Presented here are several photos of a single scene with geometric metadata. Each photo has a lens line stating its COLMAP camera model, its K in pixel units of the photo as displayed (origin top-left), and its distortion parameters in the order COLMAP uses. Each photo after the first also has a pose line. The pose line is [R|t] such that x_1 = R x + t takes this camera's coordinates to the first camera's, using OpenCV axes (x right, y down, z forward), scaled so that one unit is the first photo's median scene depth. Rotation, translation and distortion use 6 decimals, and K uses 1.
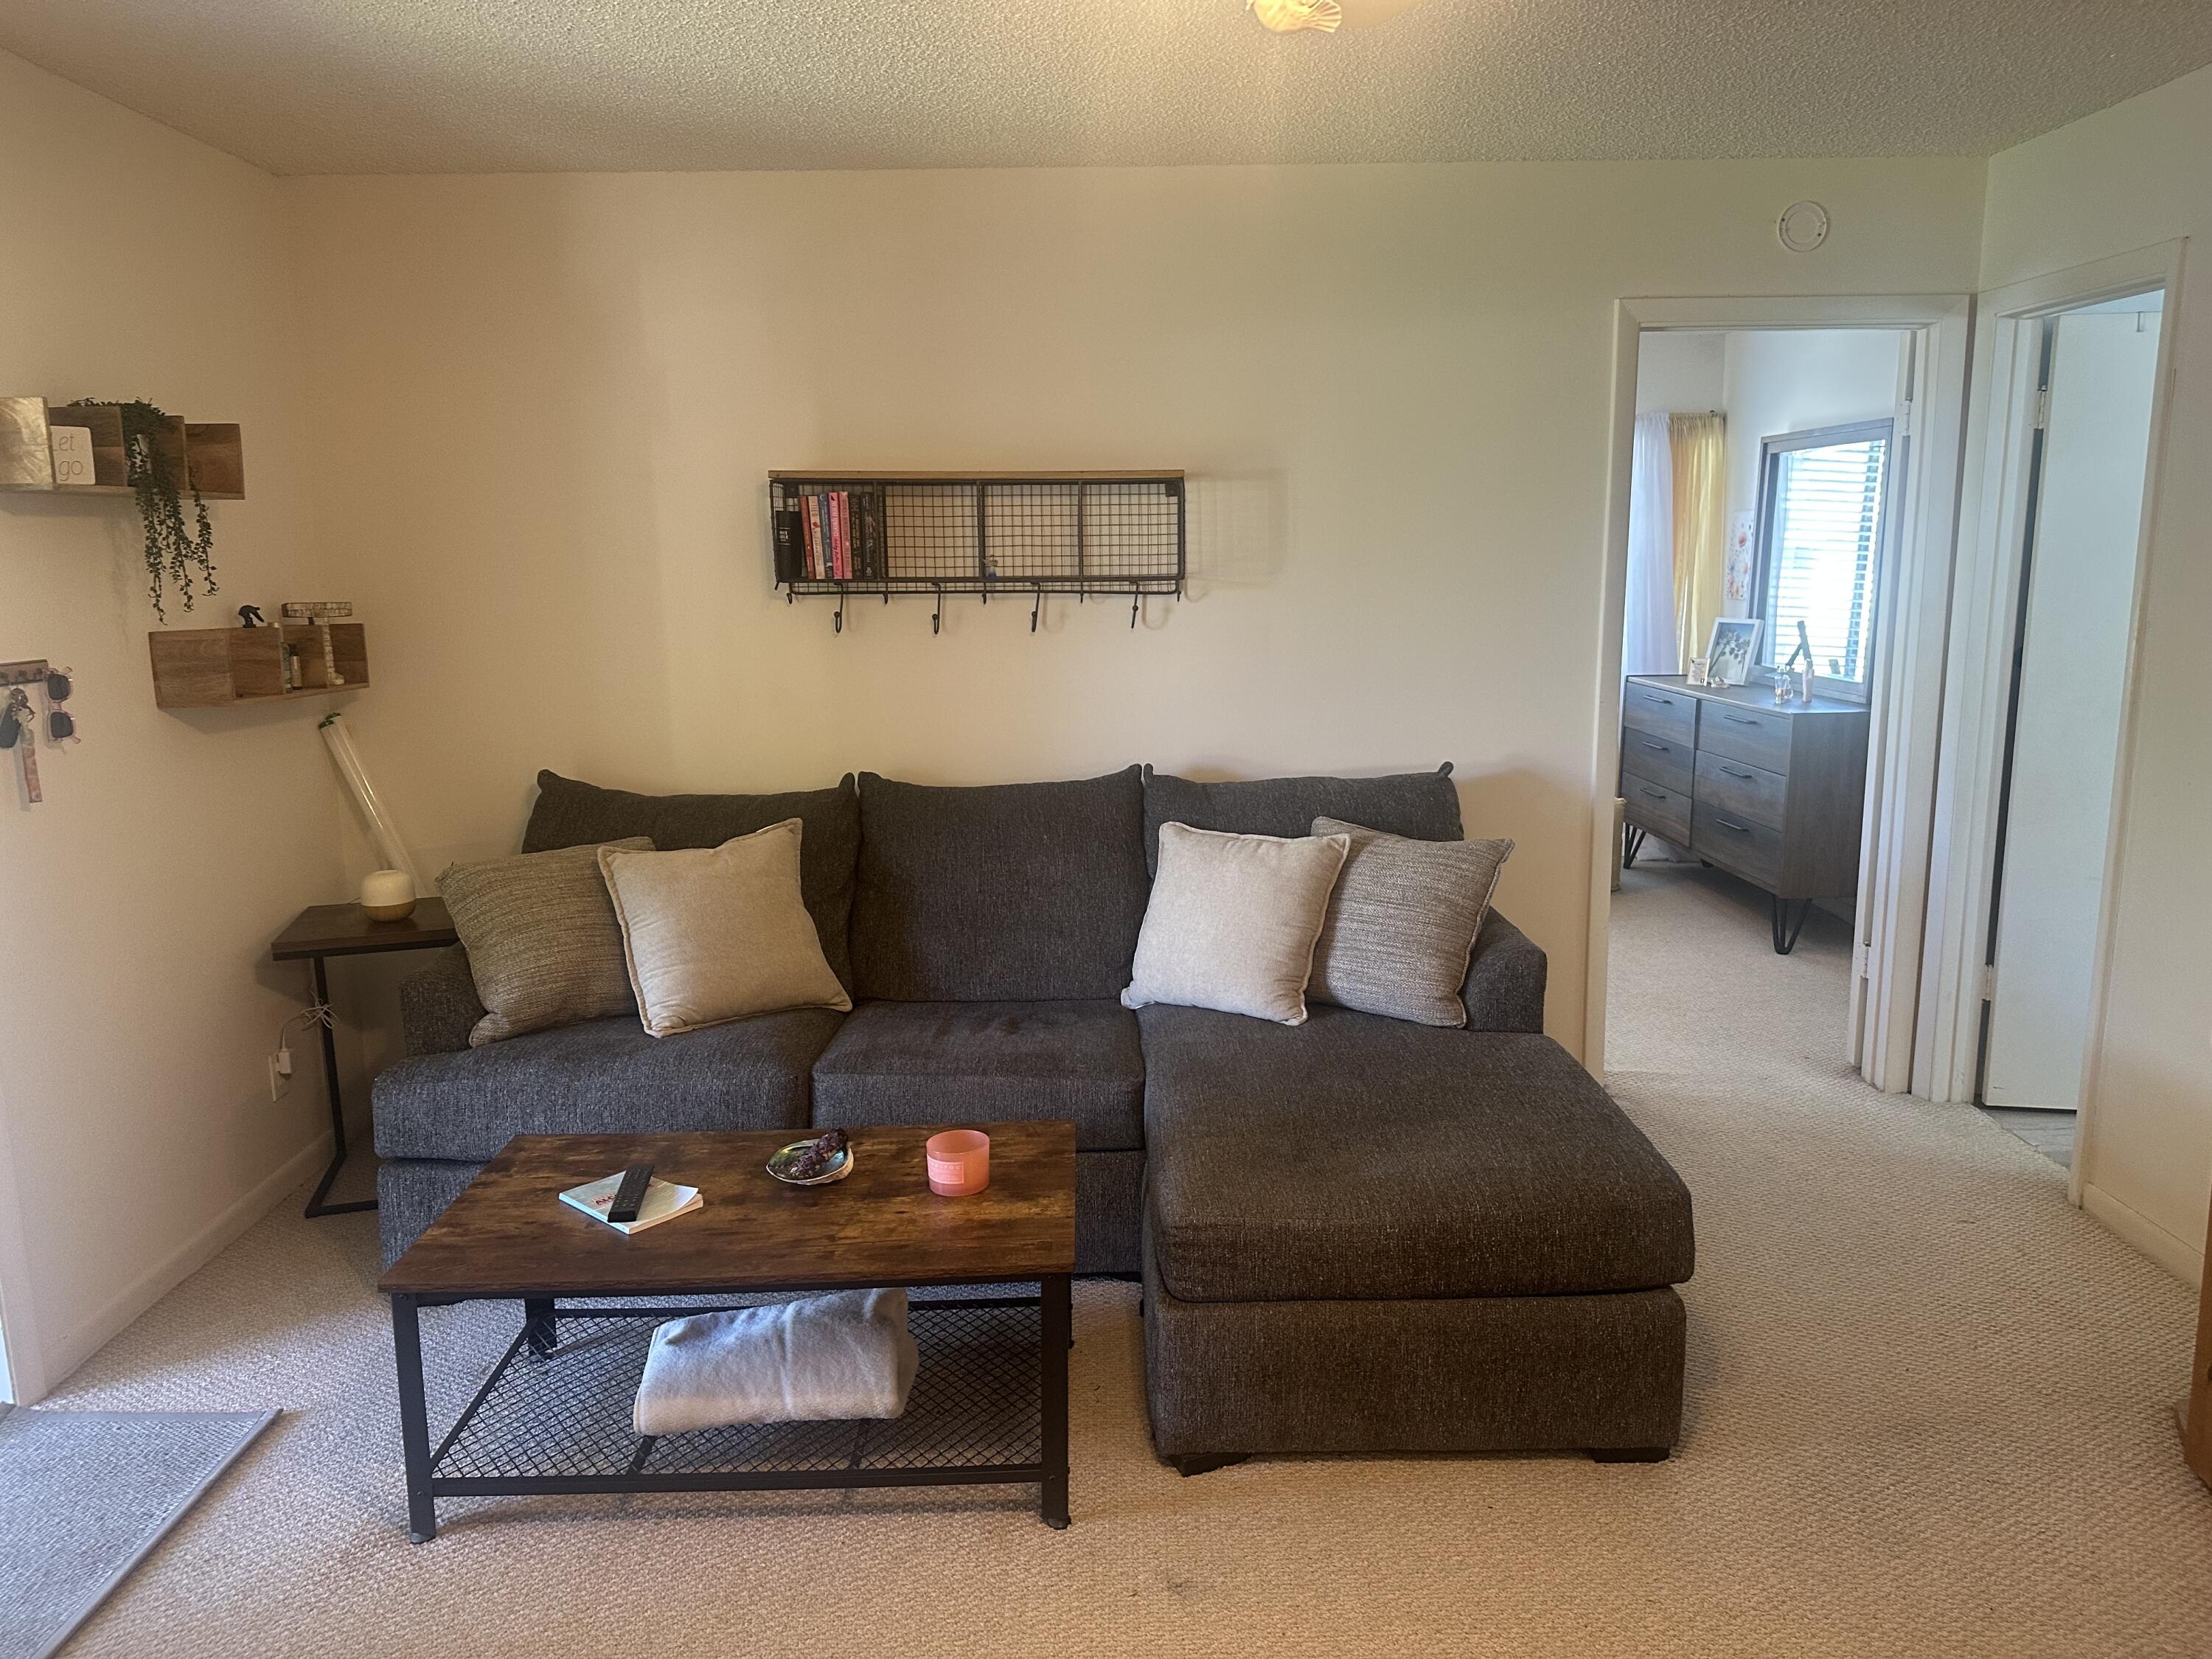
lens RADIAL K [[1532.8, 0, 1111.6], [0, 1532.8, 820.8], [0, 0, 1]] dist [0.108333, -0.163382]
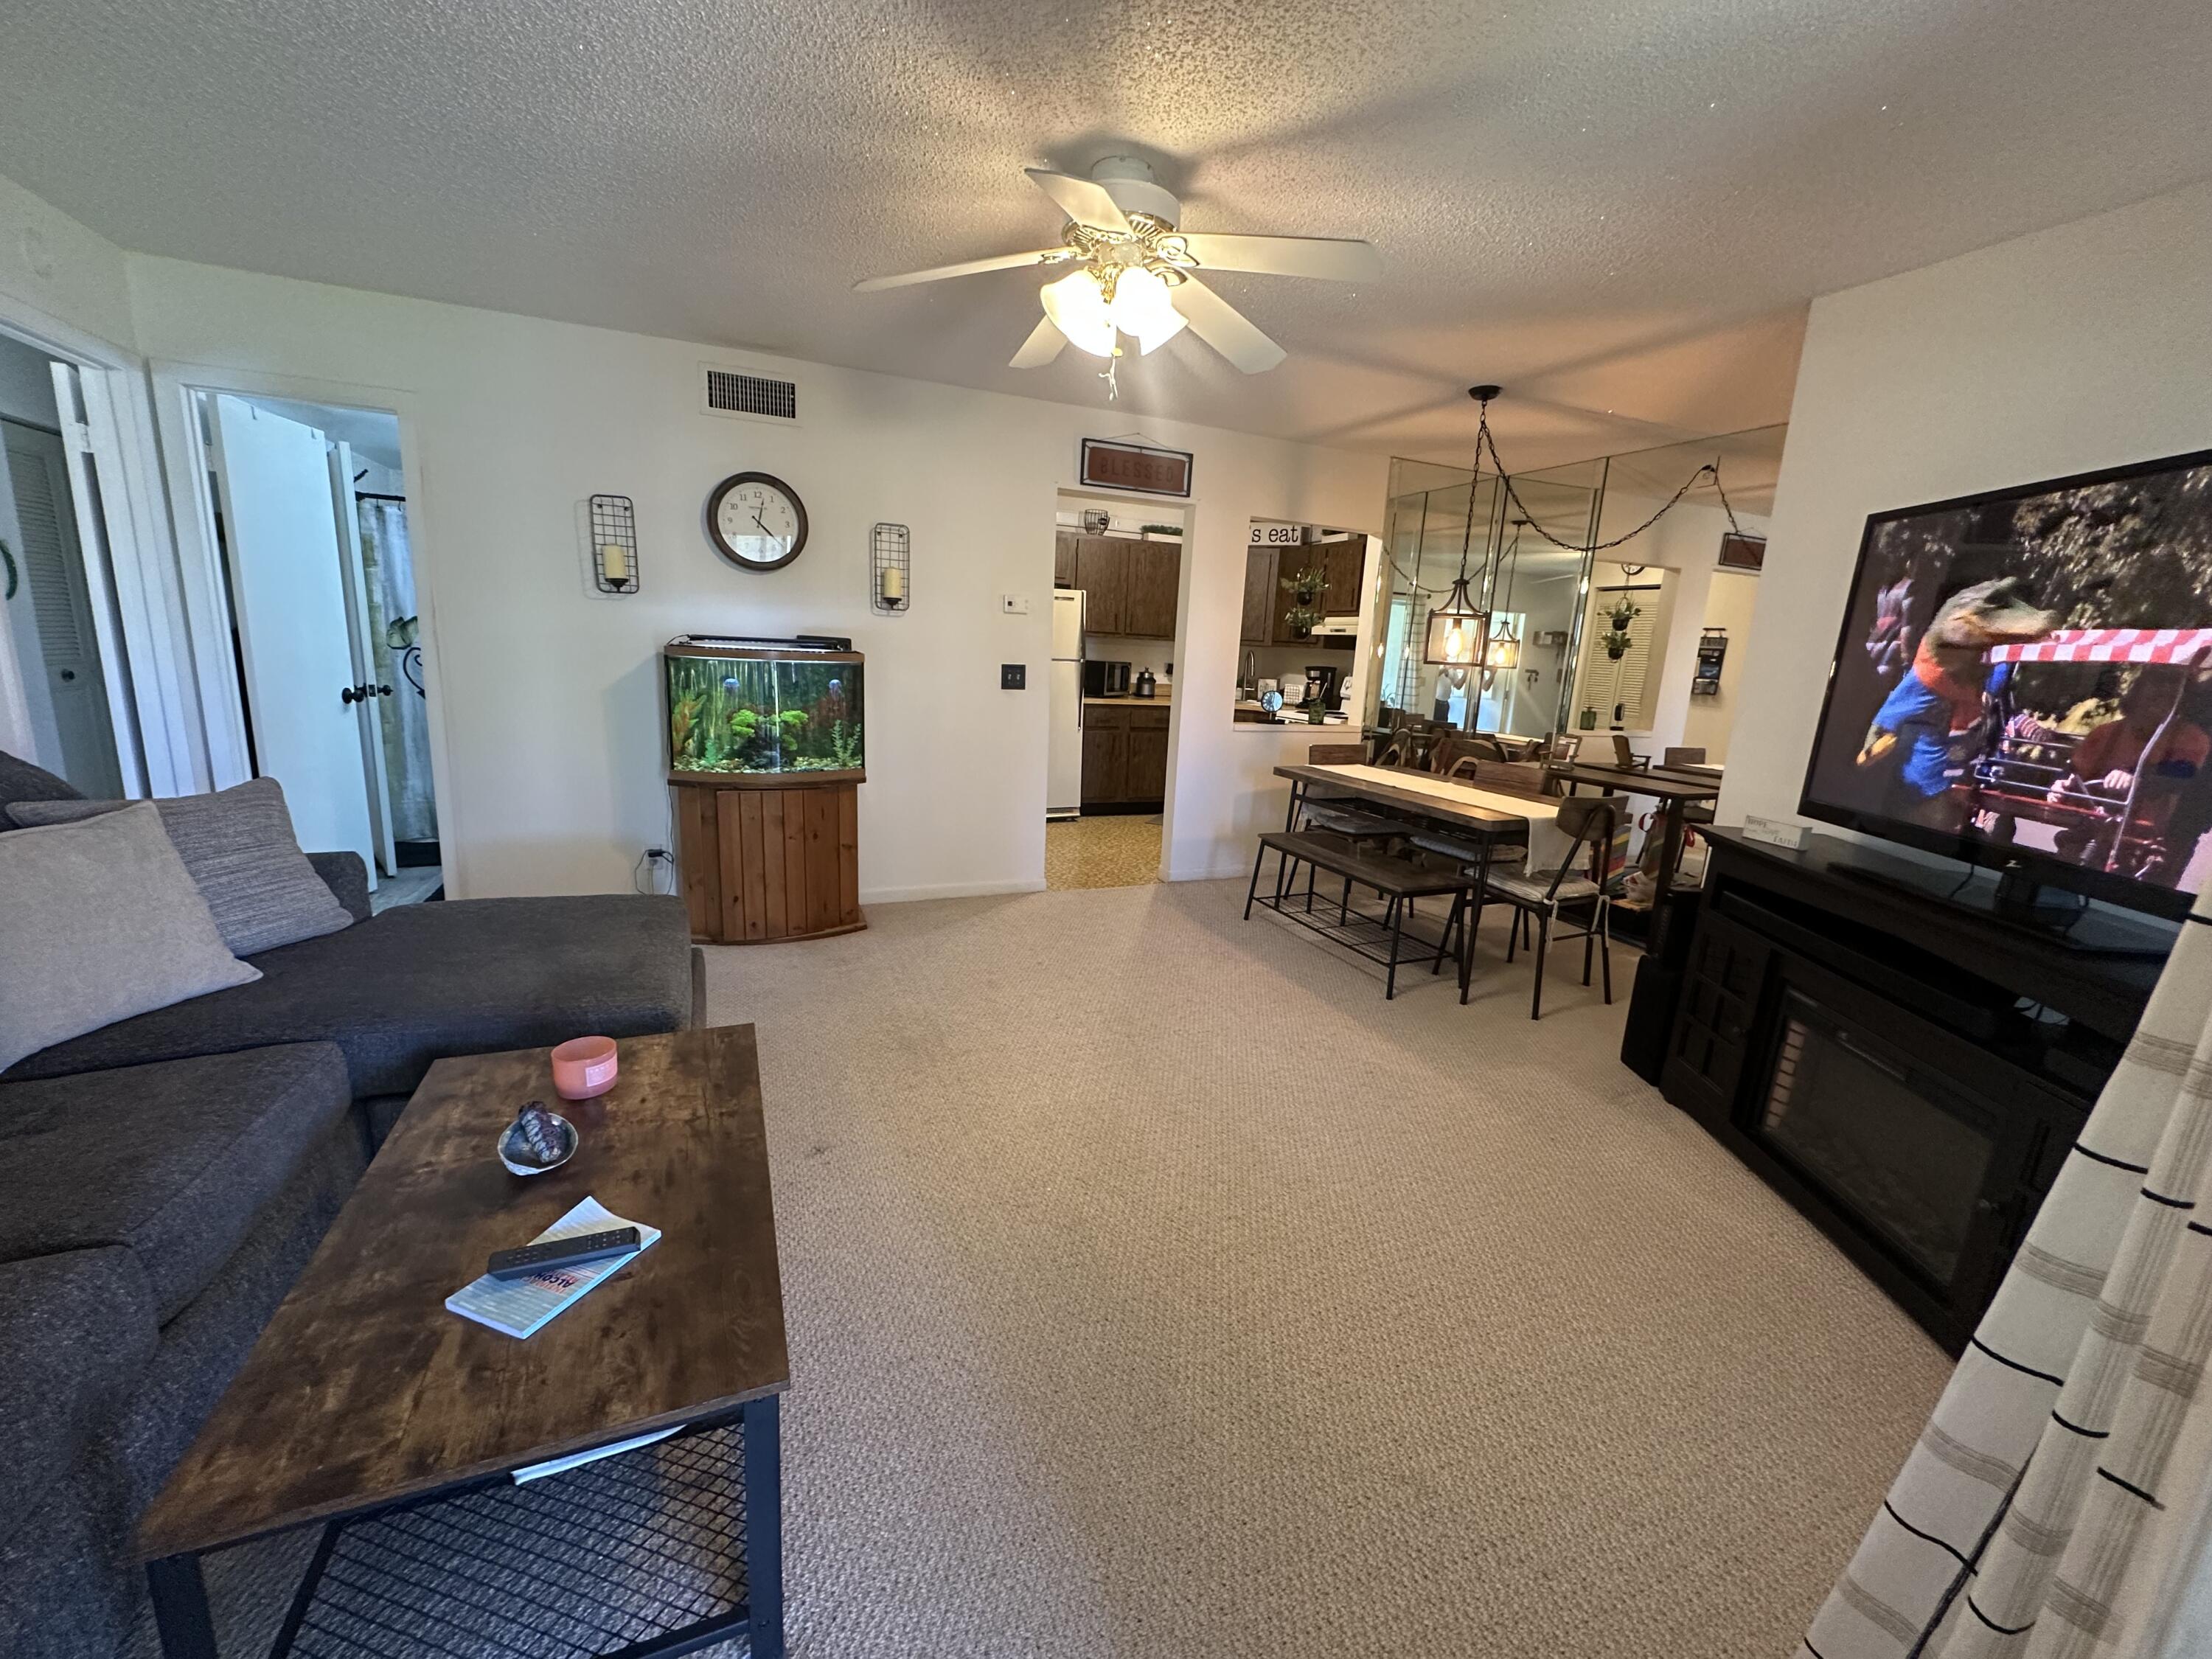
lens RADIAL K [[877.3, 0, 1106.0], [0, 877.3, 829.5], [0, 0, 1]] dist [-0.004127, 0.000012]
pose [[-0.373634, -0.194219, 0.907015, -0.778167], [0.121779, 0.959099, 0.255537, -0.055580], [-0.919547, 0.205933, -0.334700, 0.838265]]
